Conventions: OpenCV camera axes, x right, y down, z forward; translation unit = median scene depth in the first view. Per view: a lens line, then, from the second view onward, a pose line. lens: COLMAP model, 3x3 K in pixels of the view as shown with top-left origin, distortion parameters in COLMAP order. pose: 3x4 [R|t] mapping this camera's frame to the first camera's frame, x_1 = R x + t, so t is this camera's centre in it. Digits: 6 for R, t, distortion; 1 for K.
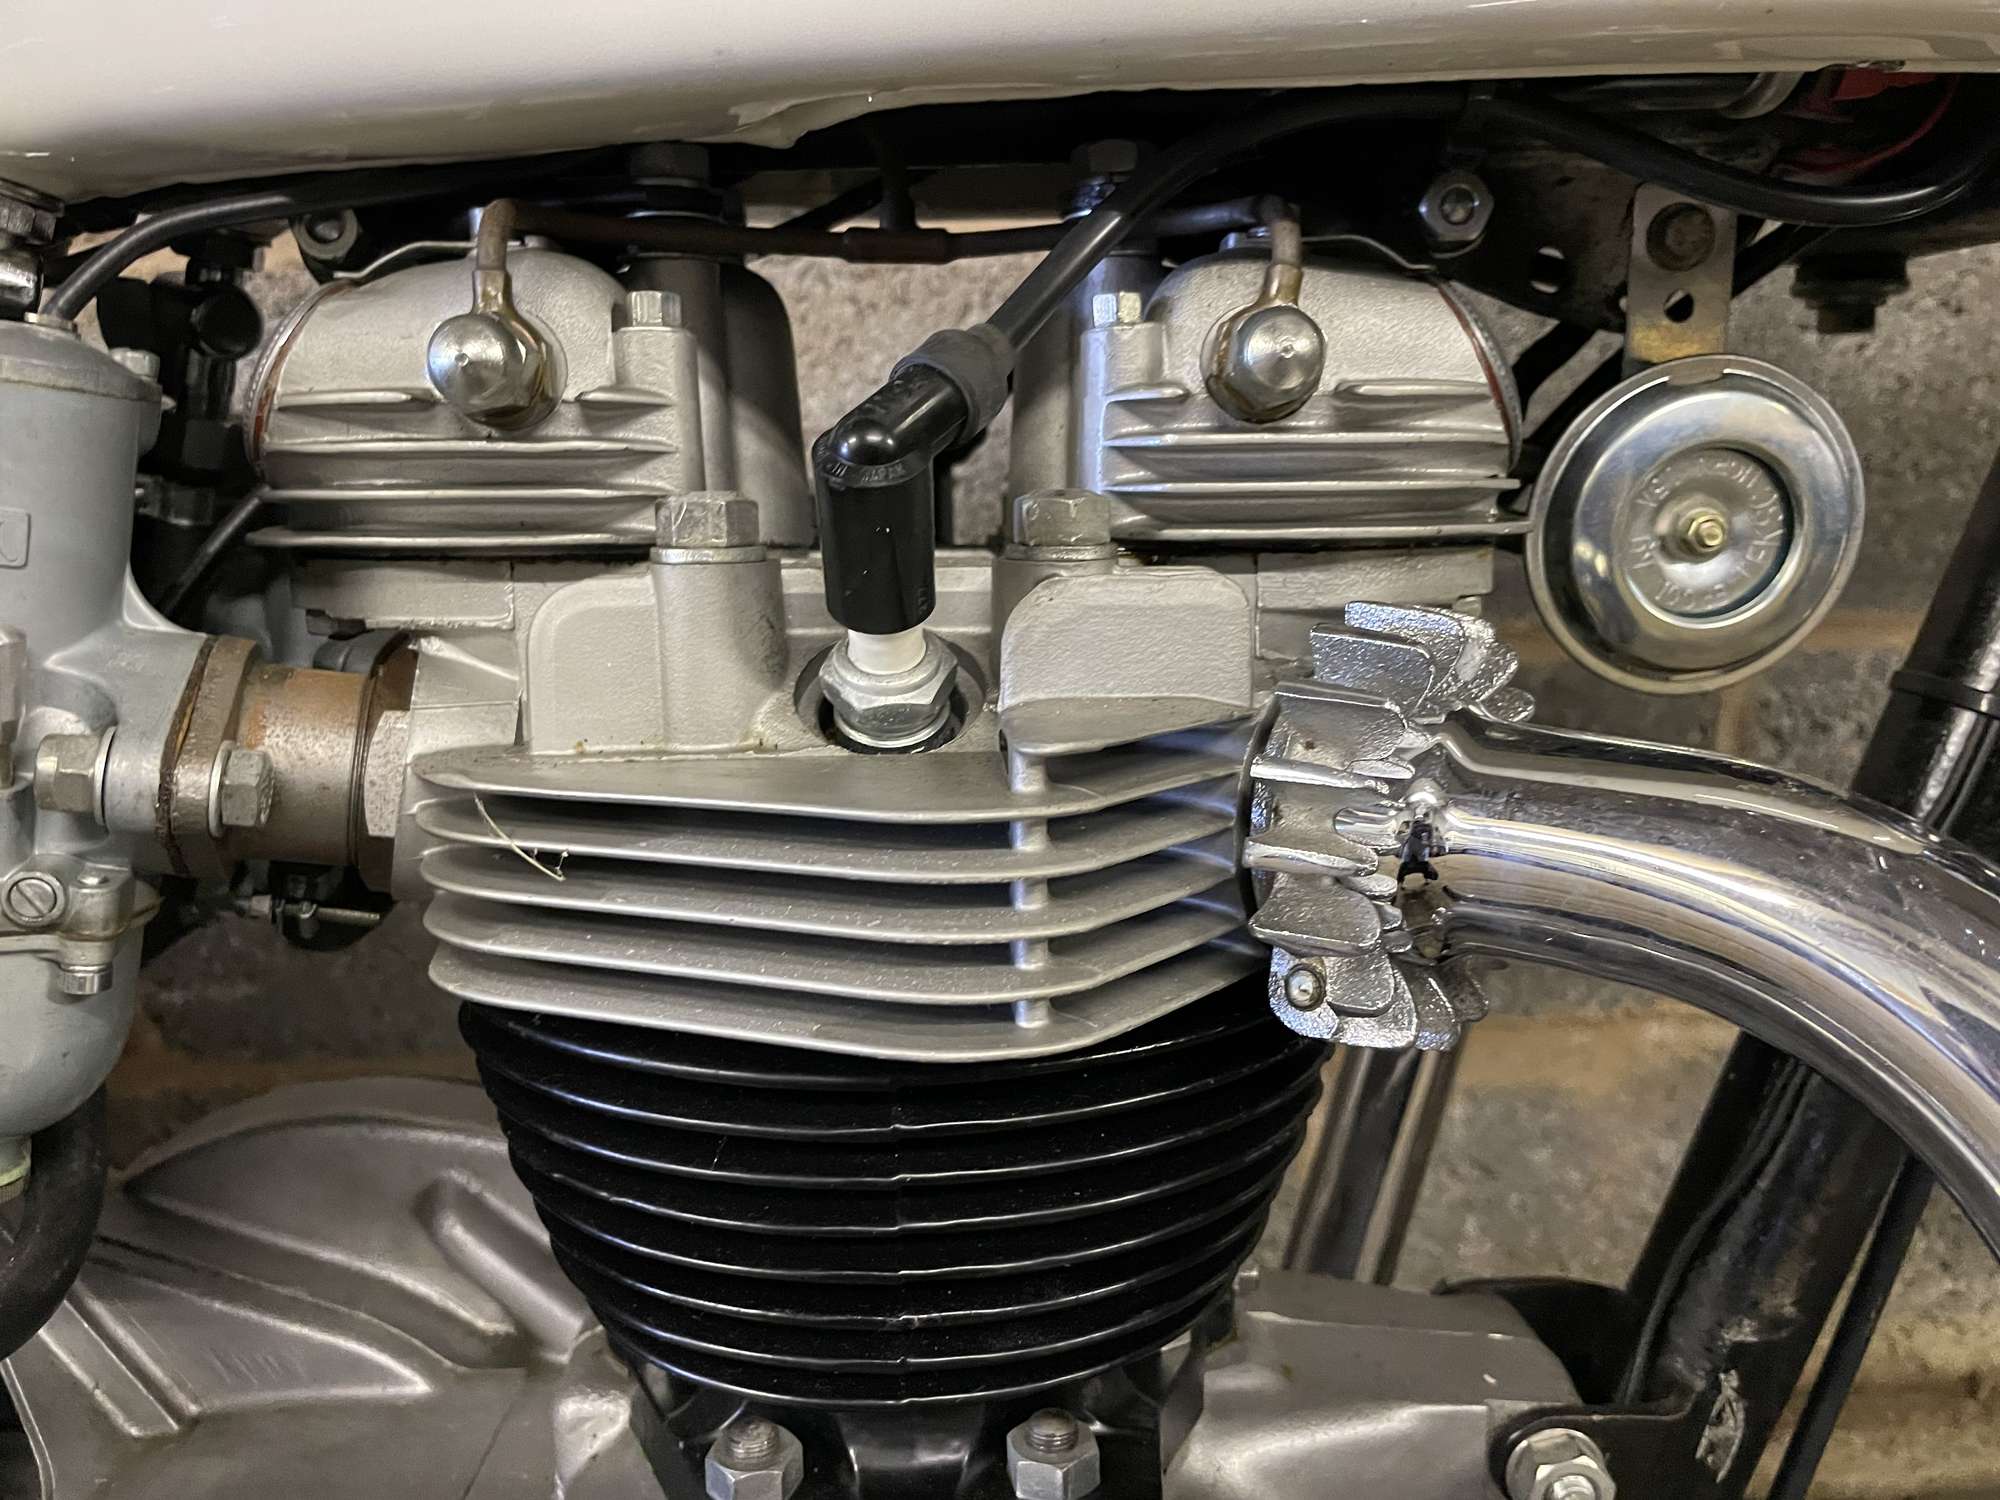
lens RADIAL K [[1551.8, 0, 992.8], [0, 1551.8, 749.2], [0, 0, 1]] dist [0.085501, -0.139930]
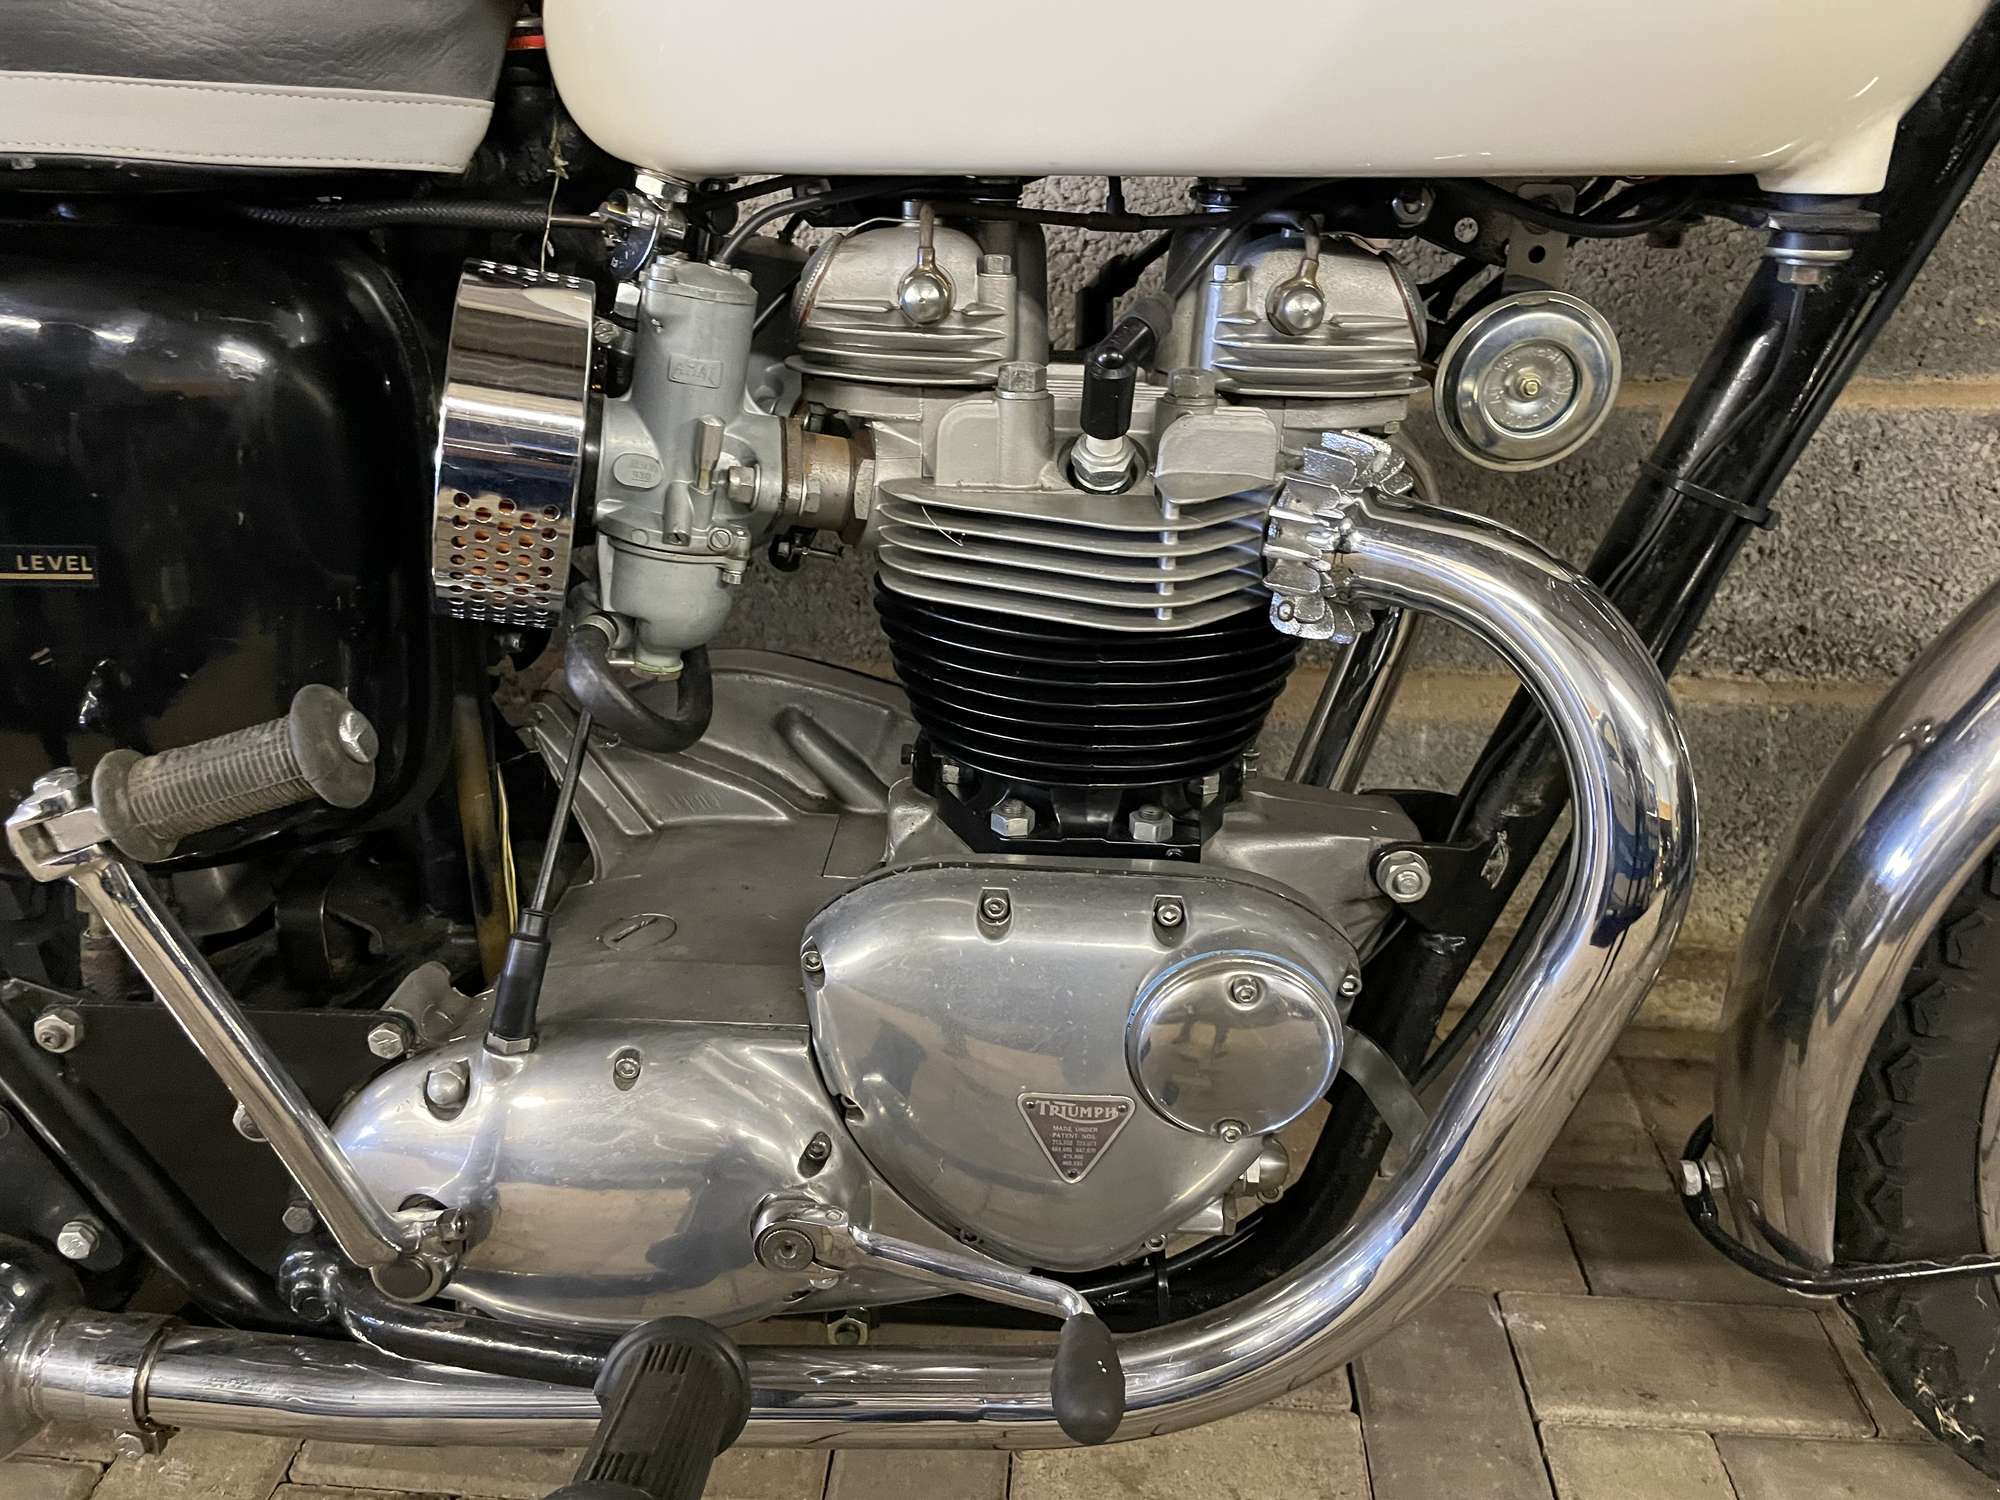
lens RADIAL K [[1542.7, 0, 990.1], [0, 1542.7, 748.7], [0, 0, 1]] dist [0.101931, -0.165012]
pose [[0.997996, 0.056253, -0.028979, -0.134678], [-0.048702, 0.975218, 0.215821, -0.103511], [0.040402, -0.213977, 0.976003, -1.129178]]
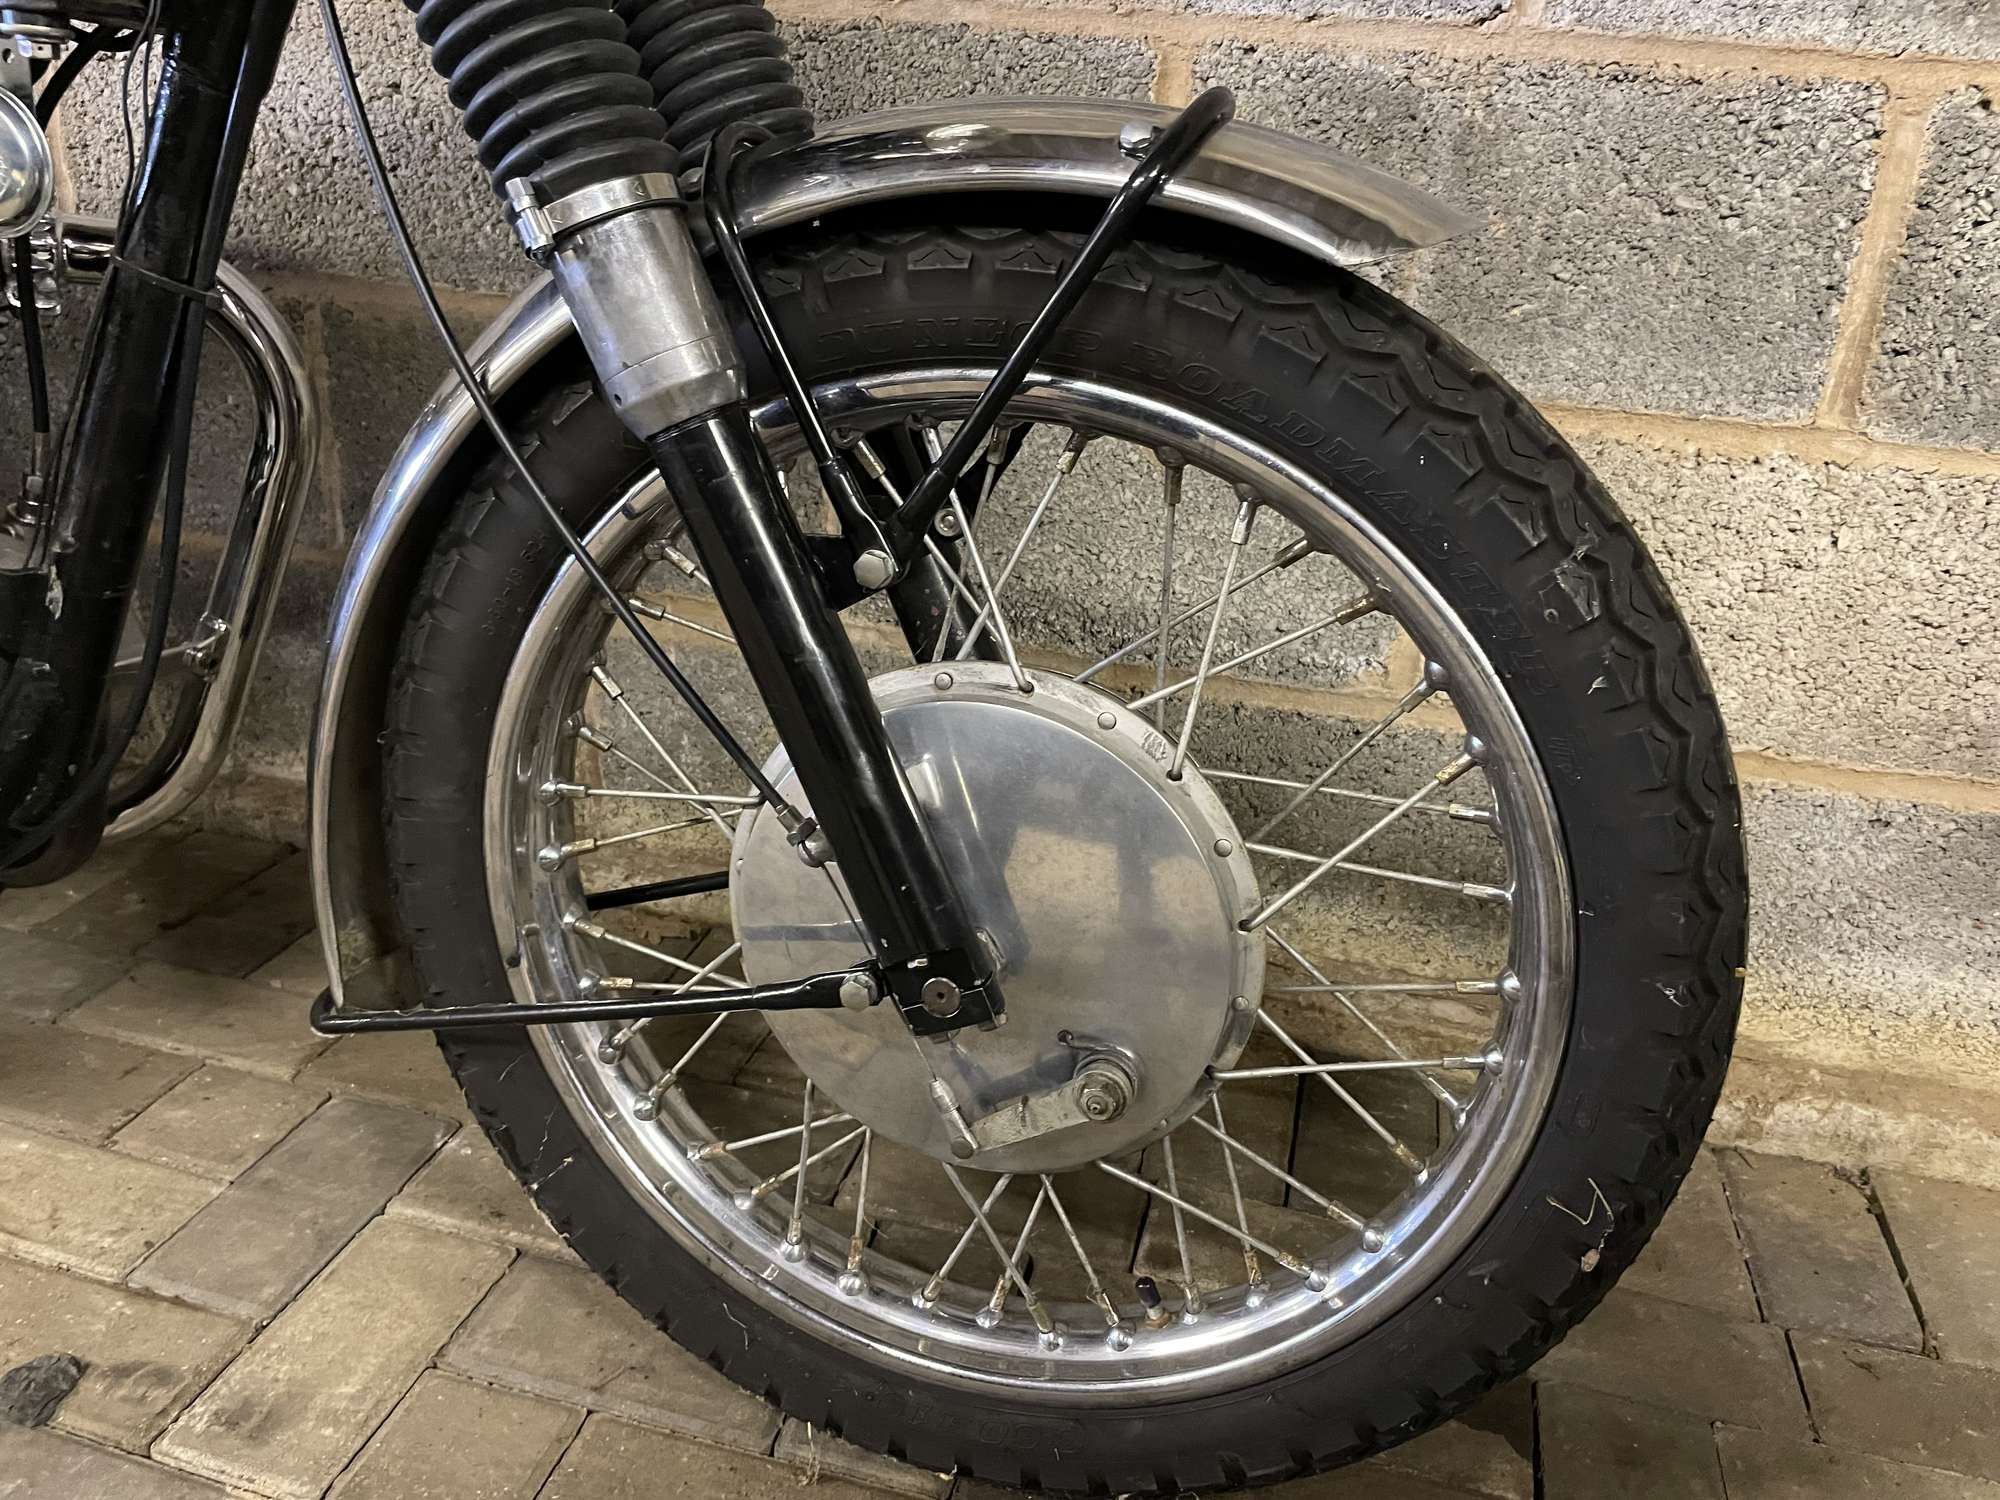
lens RADIAL K [[1533.8, 0, 1003.7], [0, 1533.8, 778.8], [0, 0, 1]] dist [0.086131, -0.121624]
pose [[0.966976, 0.180920, -0.179514, 2.944154], [-0.149317, 0.972953, 0.176258, 0.142230], [0.206547, -0.143633, 0.967837, -1.161549]]
